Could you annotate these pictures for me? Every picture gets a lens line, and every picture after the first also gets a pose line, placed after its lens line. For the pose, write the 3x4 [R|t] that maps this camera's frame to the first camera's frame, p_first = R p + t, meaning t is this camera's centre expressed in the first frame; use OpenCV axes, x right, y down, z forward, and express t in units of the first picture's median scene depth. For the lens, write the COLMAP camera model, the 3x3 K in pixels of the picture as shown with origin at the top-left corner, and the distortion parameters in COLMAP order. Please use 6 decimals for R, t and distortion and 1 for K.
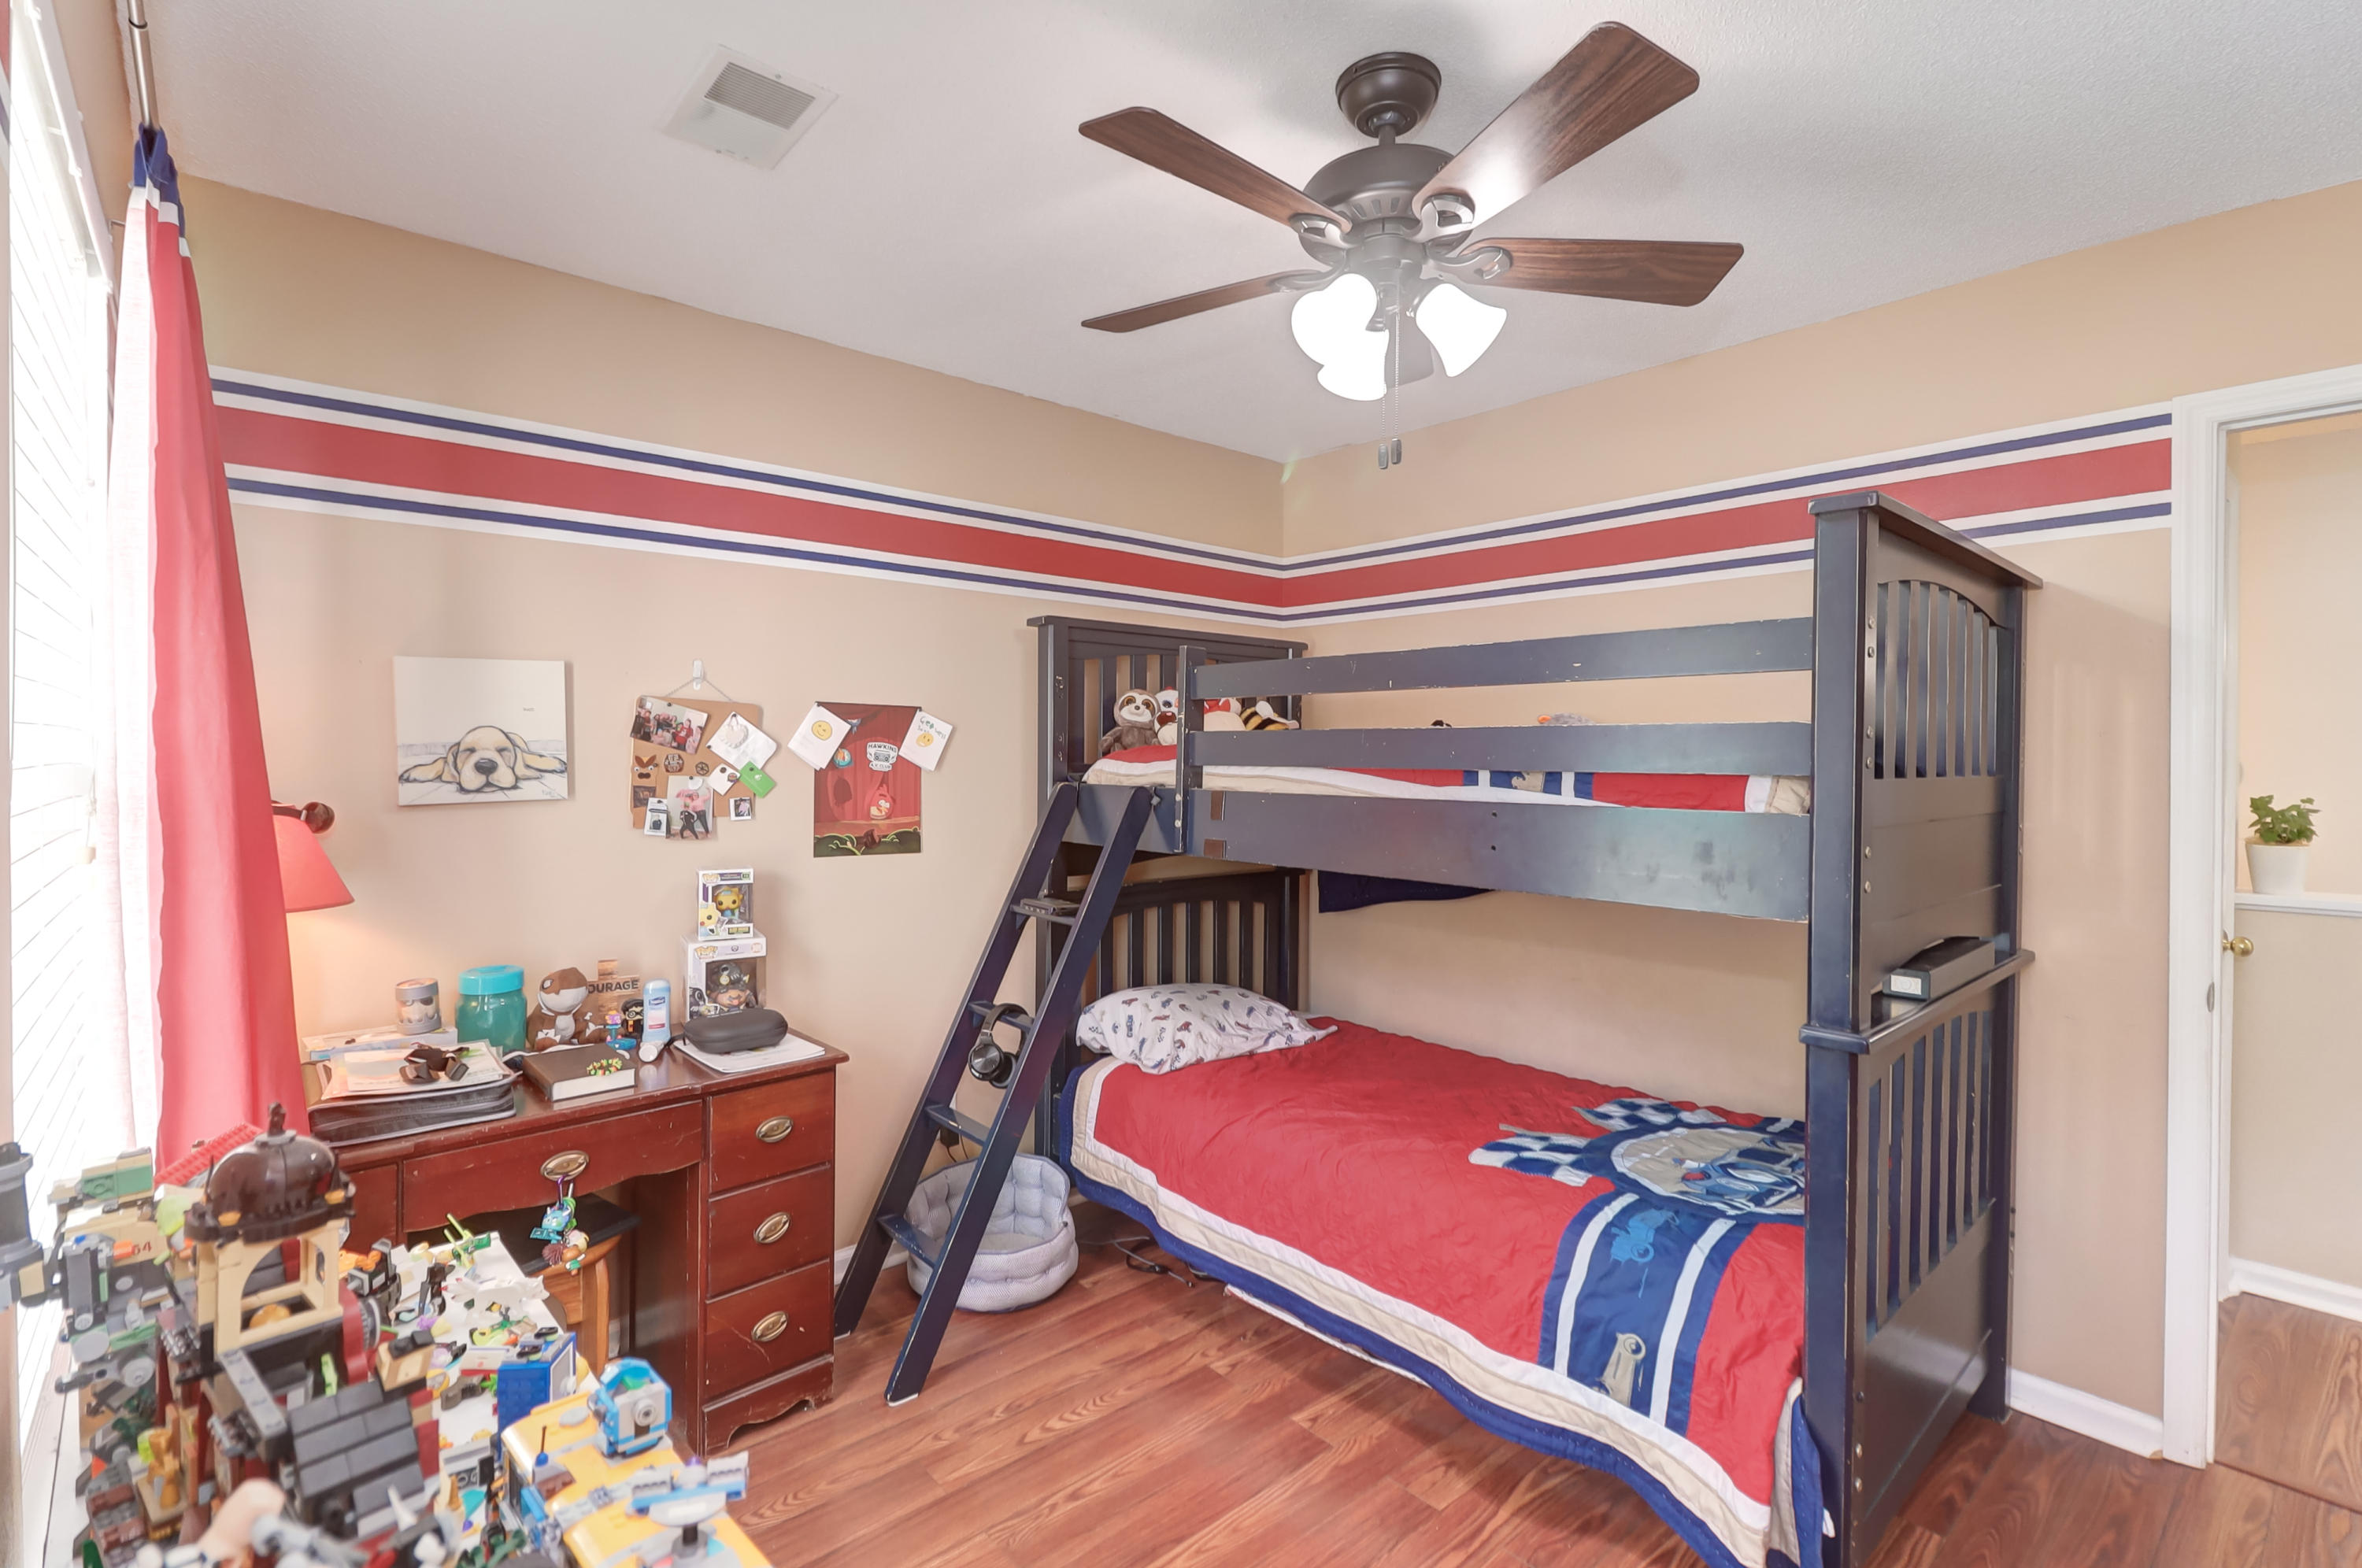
lens RADIAL K [[1082.9, 0, 1178.3], [0, 1082.9, 769.2], [0, 0, 1]] dist [0.024829, -0.016936]
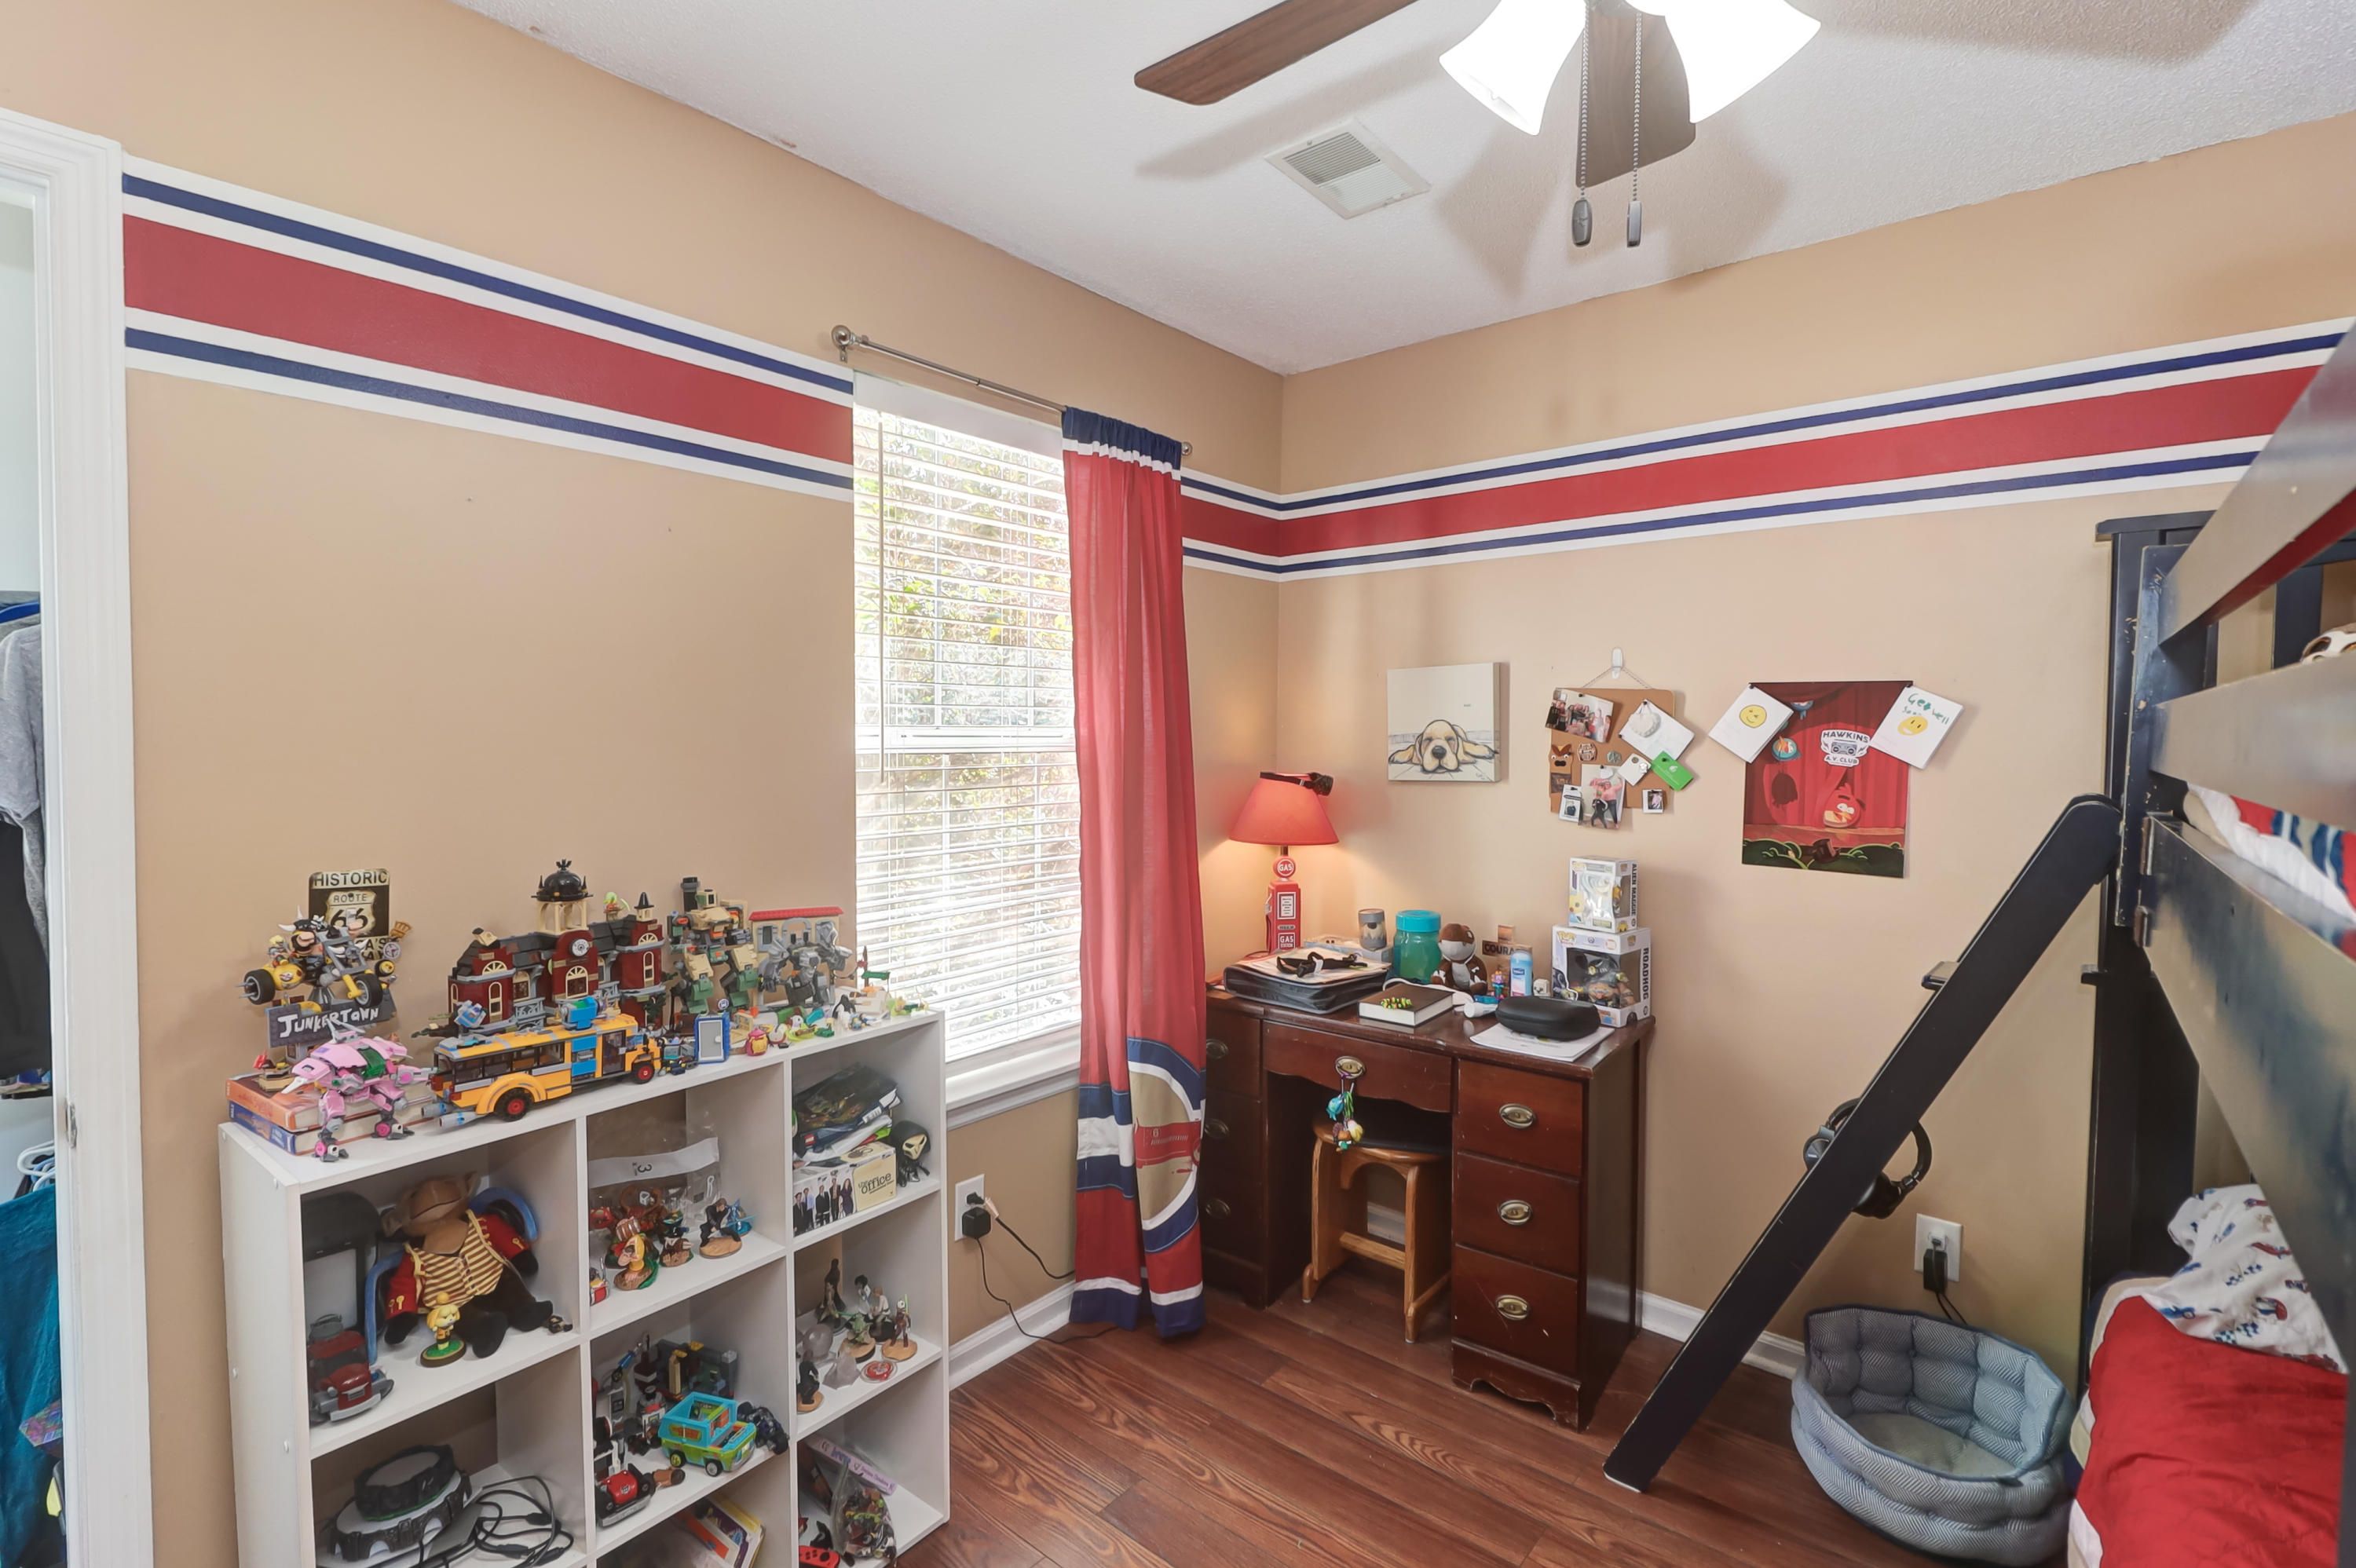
lens RADIAL K [[1080.2, 0, 1175.4], [0, 1080.2, 769.3], [0, 0, 1]] dist [0.024829, -0.016936]
pose [[0.155990, 0.028894, -0.987336, 0.485205], [-0.018082, 0.999488, 0.026393, -0.009346], [0.987593, 0.013736, 0.156433, 0.452611]]
